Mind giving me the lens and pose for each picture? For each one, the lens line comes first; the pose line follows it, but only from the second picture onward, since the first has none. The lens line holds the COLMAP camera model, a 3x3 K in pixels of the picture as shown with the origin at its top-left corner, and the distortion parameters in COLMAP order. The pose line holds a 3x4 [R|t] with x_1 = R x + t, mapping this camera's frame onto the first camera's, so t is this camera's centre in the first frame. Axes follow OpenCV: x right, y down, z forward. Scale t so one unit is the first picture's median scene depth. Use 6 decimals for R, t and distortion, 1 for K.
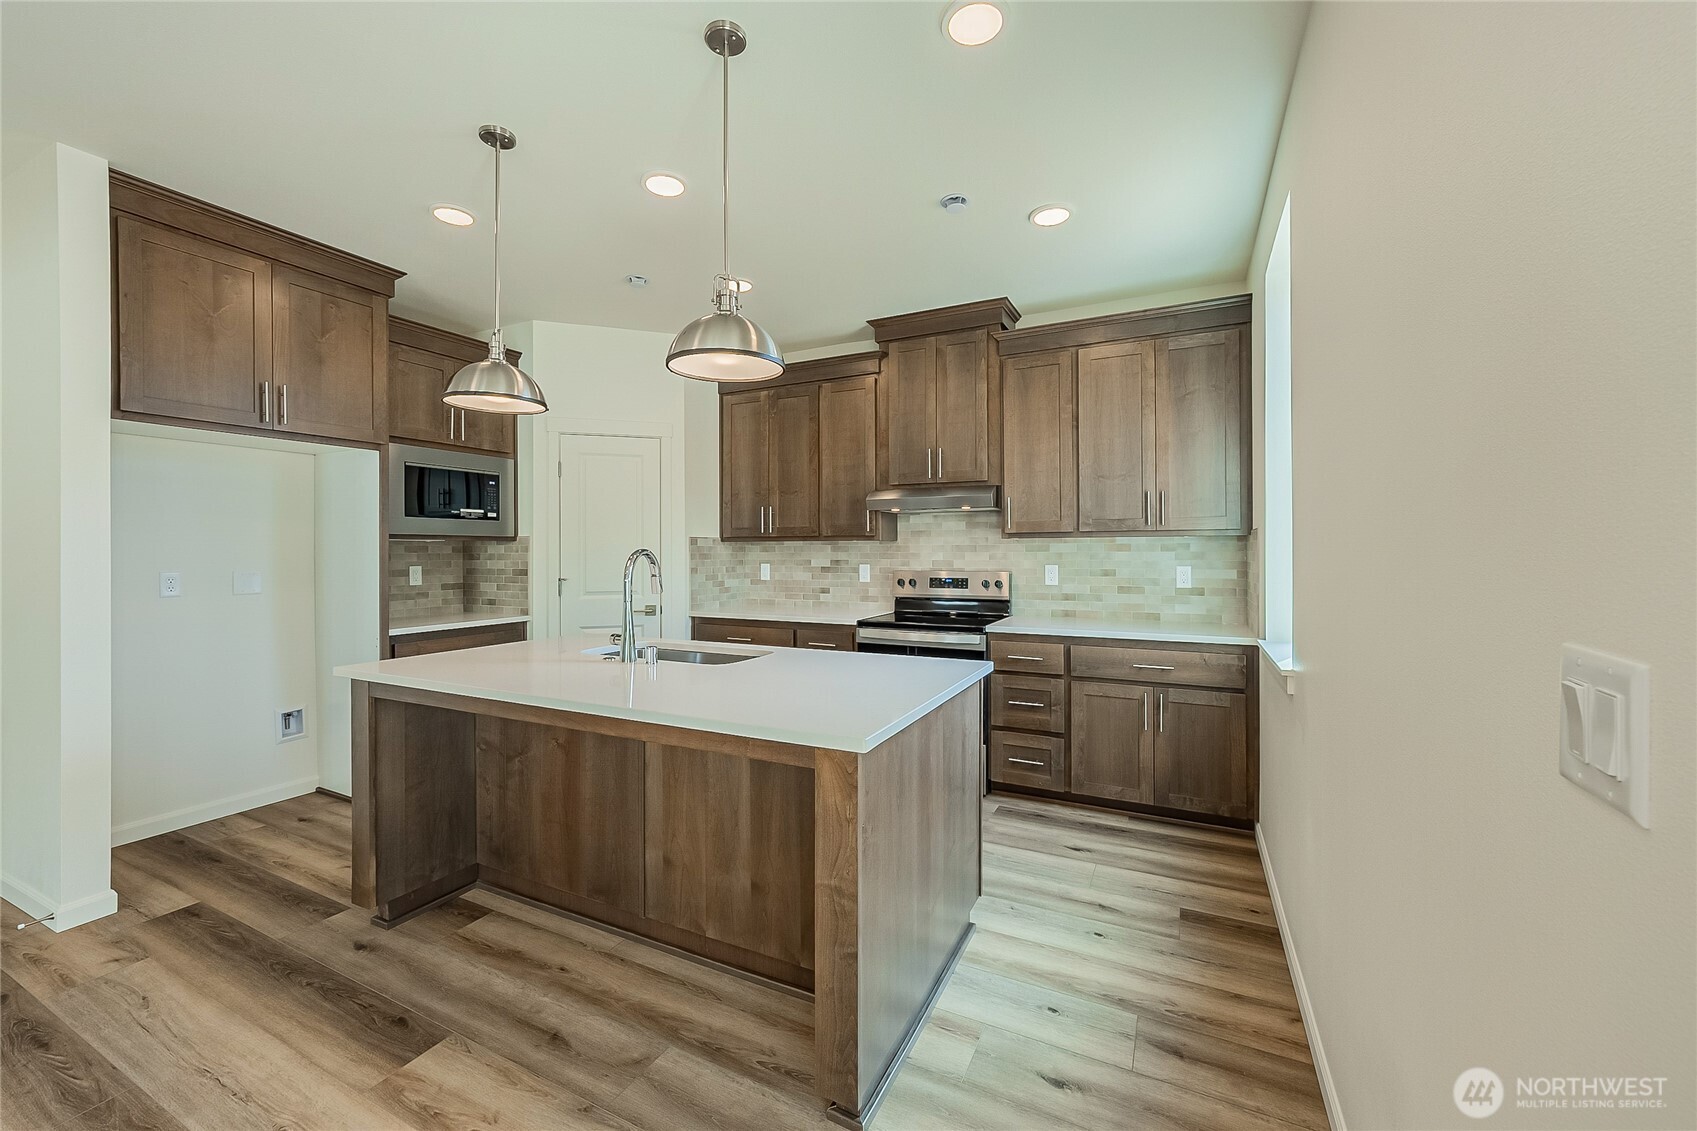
lens RADIAL K [[667.5, 0, 847.5], [0, 667.5, 558.1], [0, 0, 1]] dist [-0.000841, 0.000086]
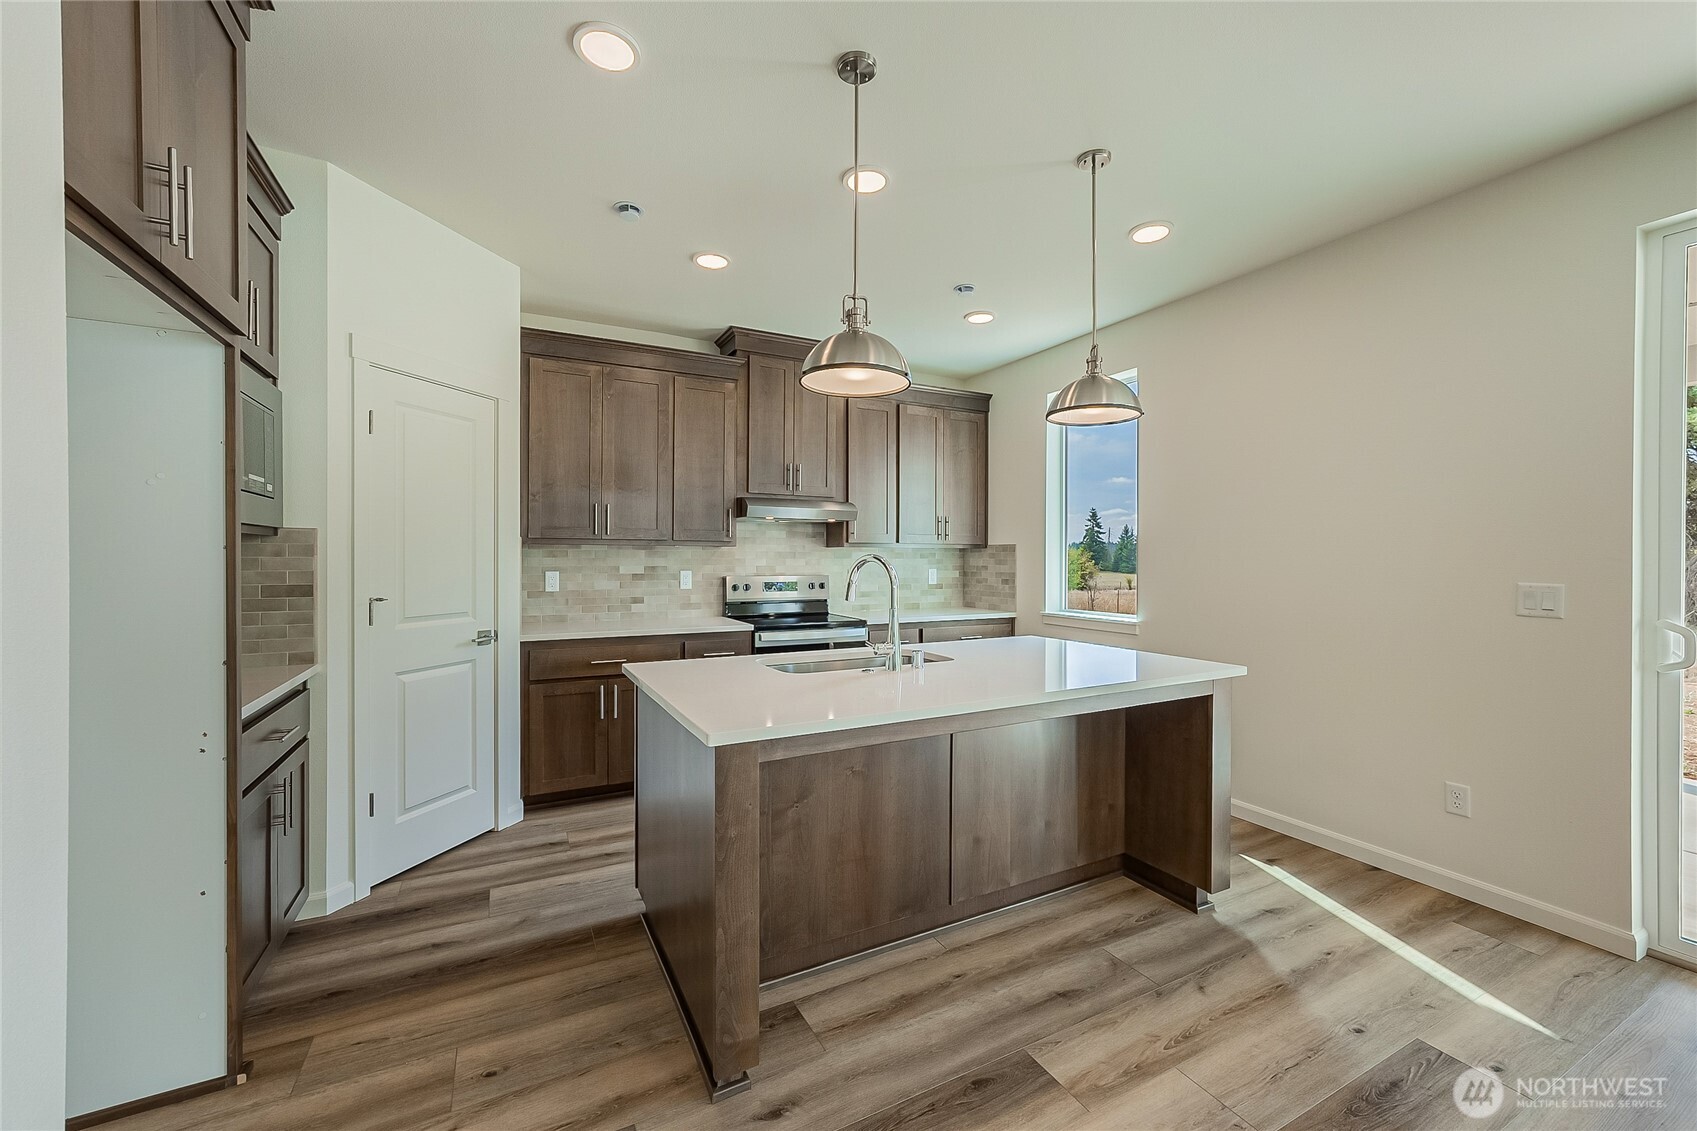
lens RADIAL K [[662.2, 0, 842.6], [0, 662.2, 568.3], [0, 0, 1]] dist [-0.000636, -0.000032]
pose [[0.584666, -0.008786, 0.811227, -0.764891], [0.001866, 0.999953, 0.009485, -0.003252], [-0.811272, -0.004032, 0.584655, 0.323565]]
